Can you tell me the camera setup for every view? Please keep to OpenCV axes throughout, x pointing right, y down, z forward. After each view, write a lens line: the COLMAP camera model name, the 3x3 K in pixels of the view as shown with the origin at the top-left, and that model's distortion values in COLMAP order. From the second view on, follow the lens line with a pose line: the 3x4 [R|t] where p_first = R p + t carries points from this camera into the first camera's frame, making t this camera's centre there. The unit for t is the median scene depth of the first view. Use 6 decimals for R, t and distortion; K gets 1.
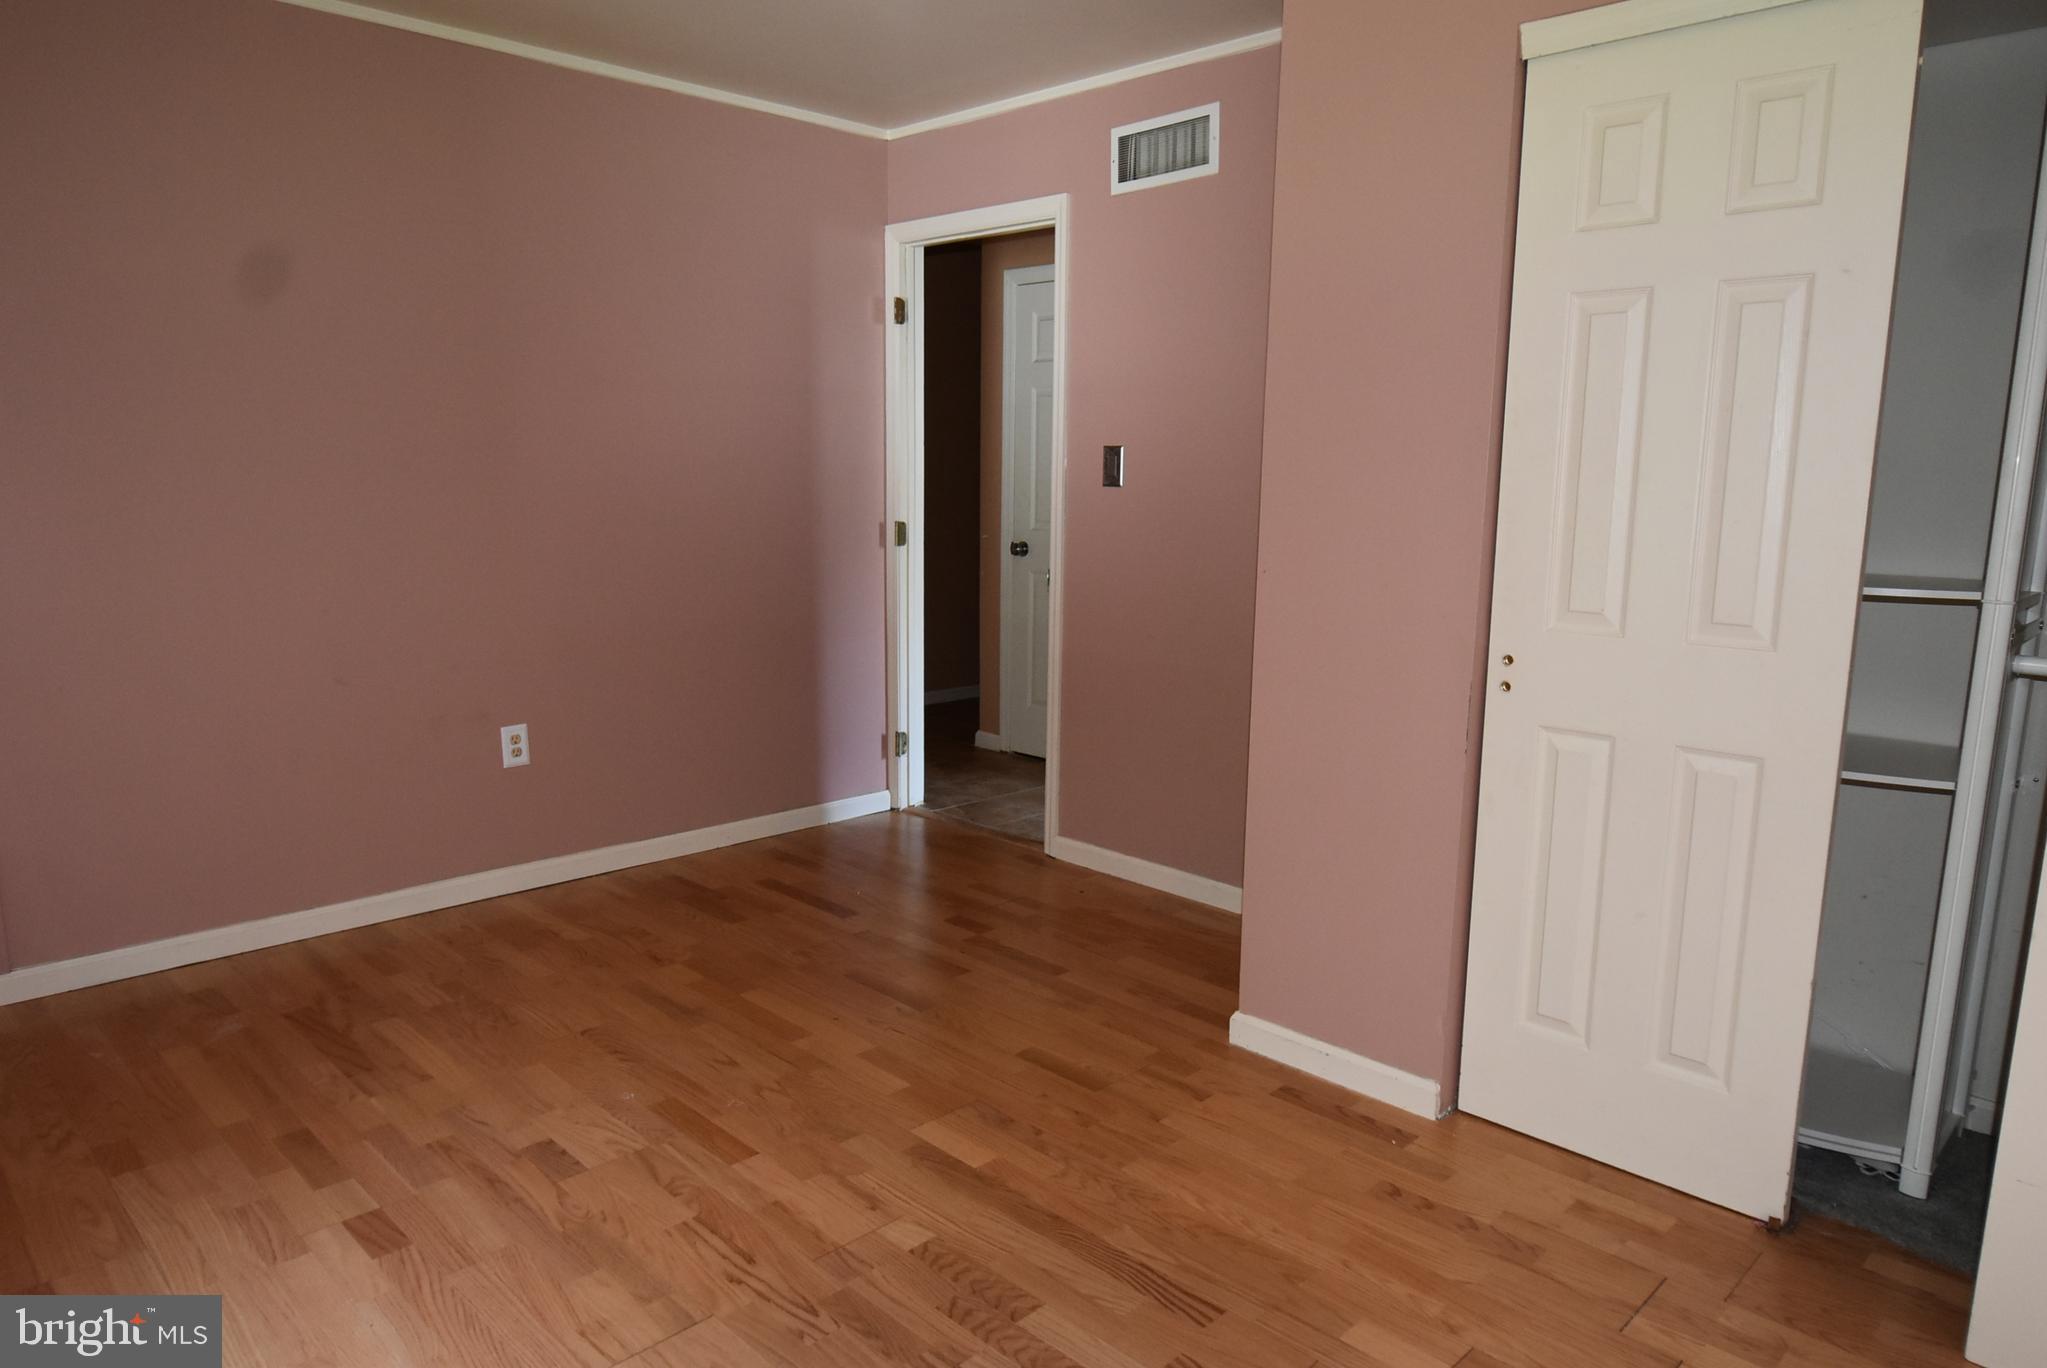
lens RADIAL K [[1308.0, 0, 1026.9], [0, 1308.0, 683.3], [0, 0, 1]] dist [-0.006899, -0.002479]
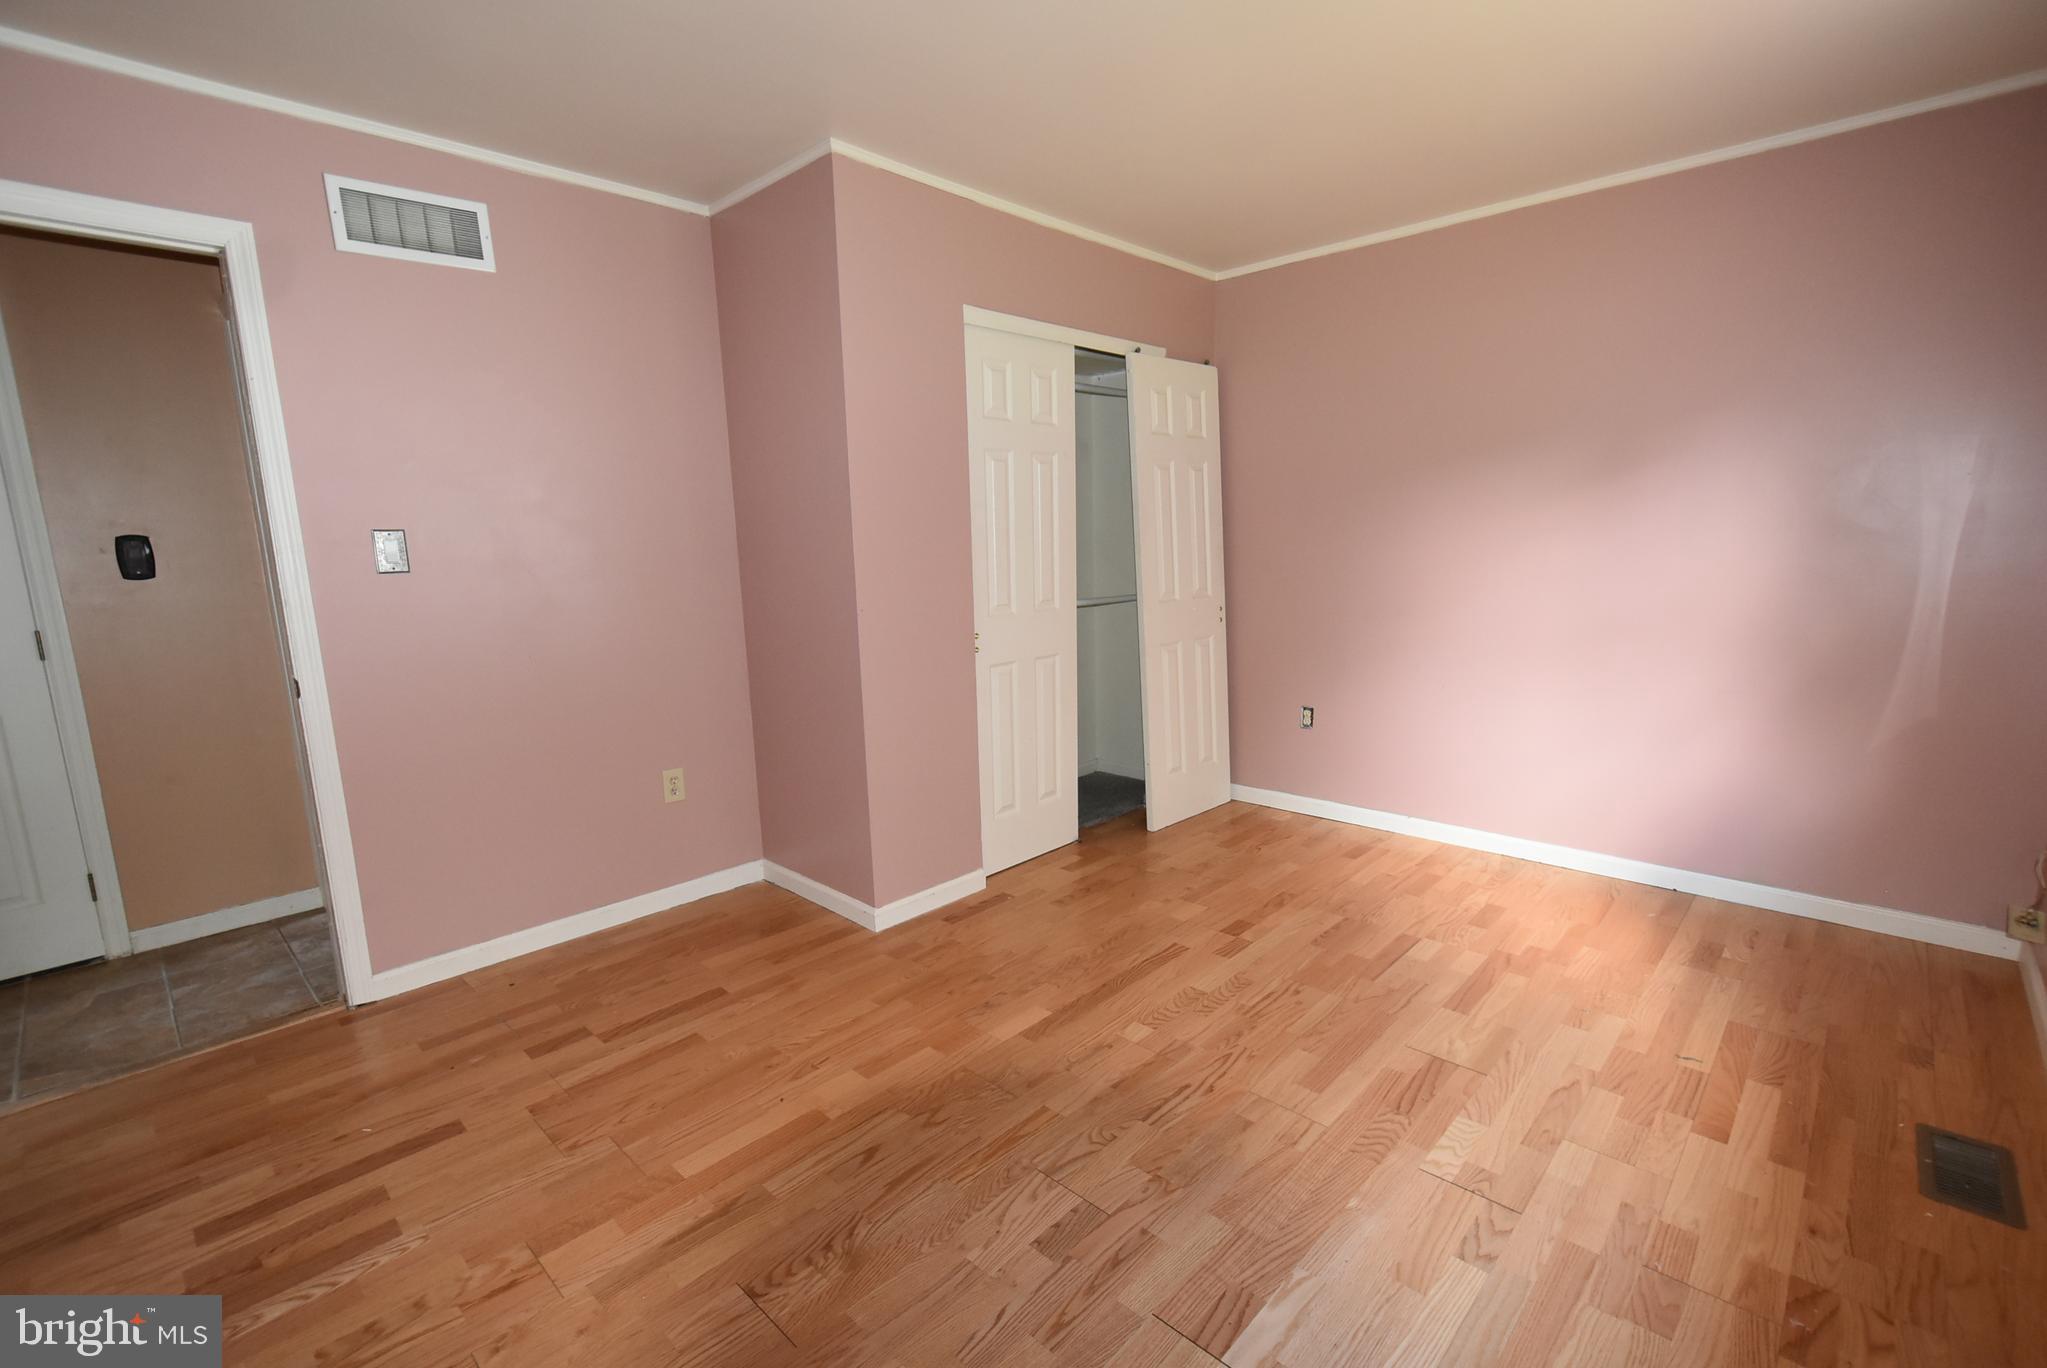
lens RADIAL K [[893.7, 0, 1031.1], [0, 893.7, 688.1], [0, 0, 1]] dist [-0.001741, -0.000444]
pose [[-0.018488, -0.179200, 0.983639, -0.867792], [0.186290, 0.965962, 0.179481, -0.152369], [-0.982321, 0.186560, 0.015525, 0.843887]]
